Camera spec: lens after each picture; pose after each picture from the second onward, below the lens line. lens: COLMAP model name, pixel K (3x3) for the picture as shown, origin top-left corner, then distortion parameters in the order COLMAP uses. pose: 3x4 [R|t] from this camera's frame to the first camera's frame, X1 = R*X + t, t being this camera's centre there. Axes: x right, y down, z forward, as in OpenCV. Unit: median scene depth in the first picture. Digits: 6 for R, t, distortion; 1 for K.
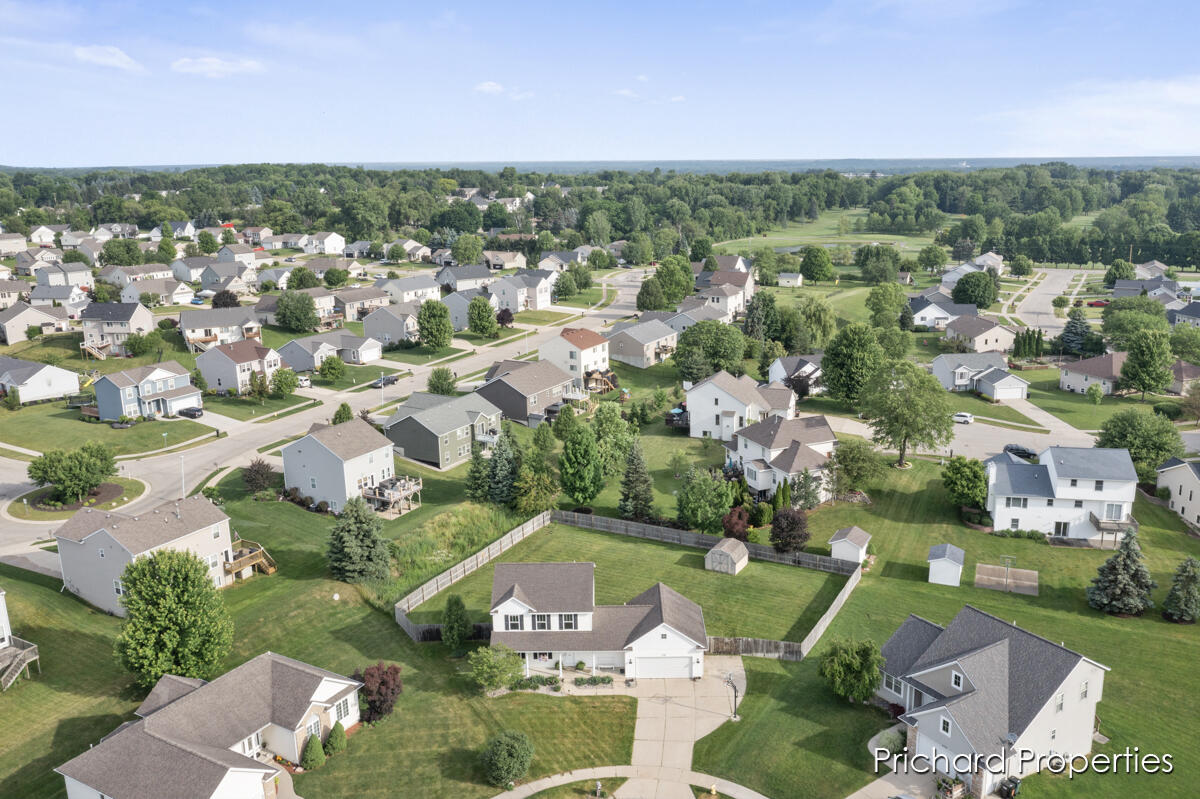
lens RADIAL K [[945.4, 0, 570.7], [0, 945.4, 379.0], [0, 0, 1]] dist [-0.006982, 0.001627]
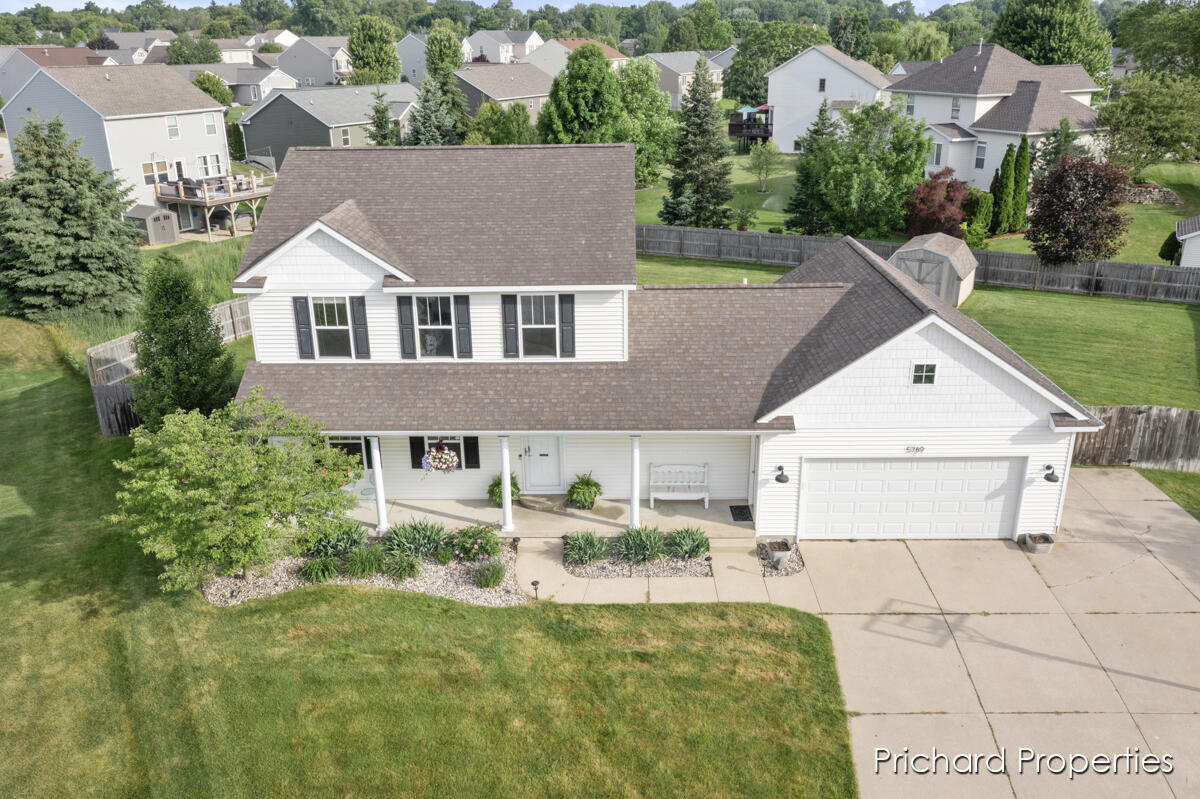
lens RADIAL K [[952.5, 0, 577.8], [0, 952.5, 402.6], [0, 0, 1]] dist [0.002059, 0.004048]
pose [[0.999918, 0.010089, 0.007855, 0.006136], [-0.011149, 0.988710, 0.149428, 0.231259], [-0.006258, -0.149503, 0.988741, 0.715514]]
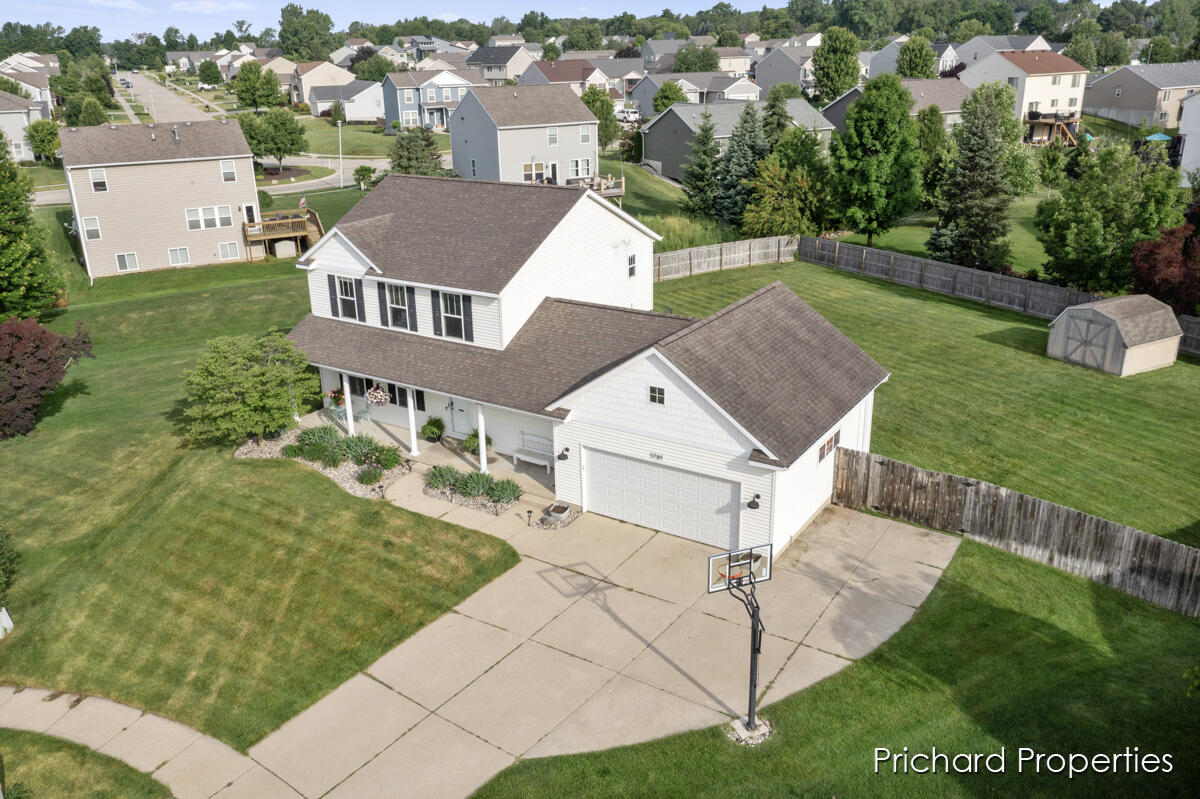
lens RADIAL K [[935.5, 0, 571.1], [0, 935.5, 394.3], [0, 0, 1]] dist [0.005398, 0.006313]
pose [[0.851801, 0.189505, -0.488388, 0.210396], [-0.112494, 0.976697, 0.182777, 0.209161], [0.511644, -0.100749, 0.853270, 0.692710]]
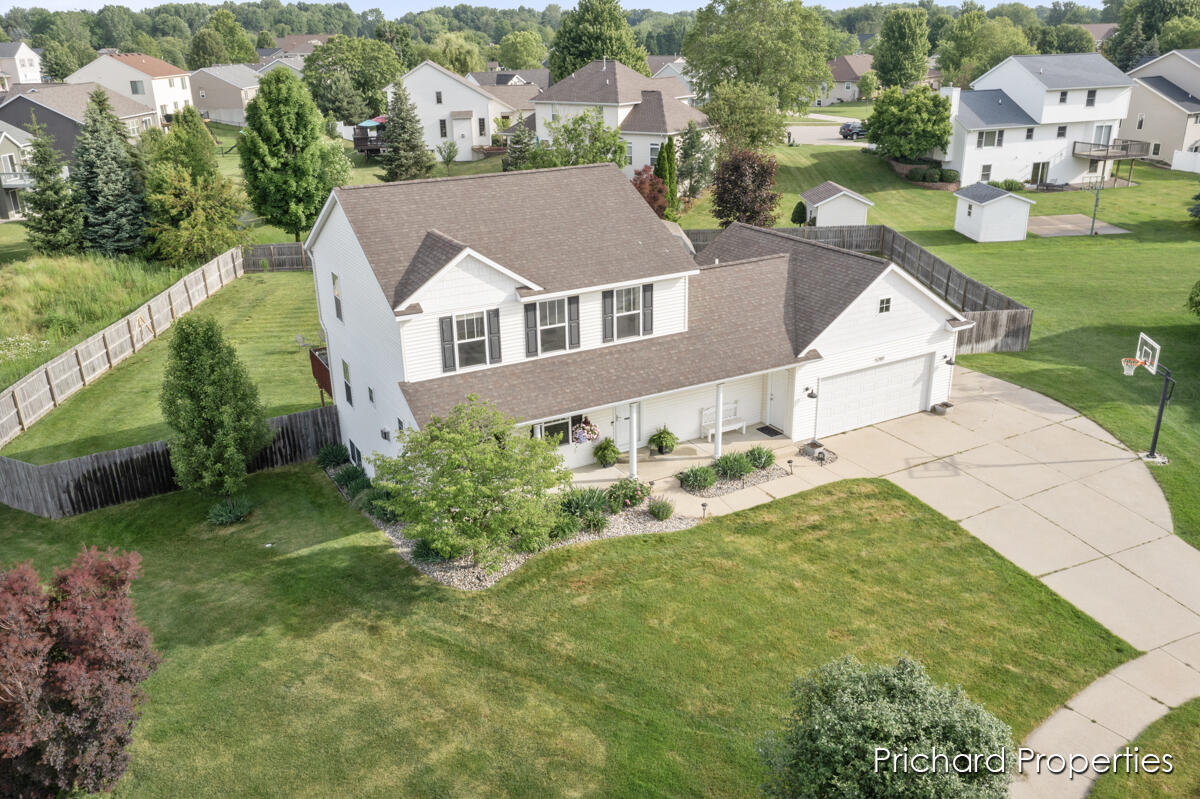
lens RADIAL K [[962.6, 0, 583.5], [0, 962.6, 400.2], [0, 0, 1]] dist [0.002356, 0.001649]
pose [[0.864116, -0.170373, 0.473578, -0.171174], [0.104402, 0.981172, 0.162487, 0.224151], [-0.492345, -0.090965, 0.865634, 0.698303]]
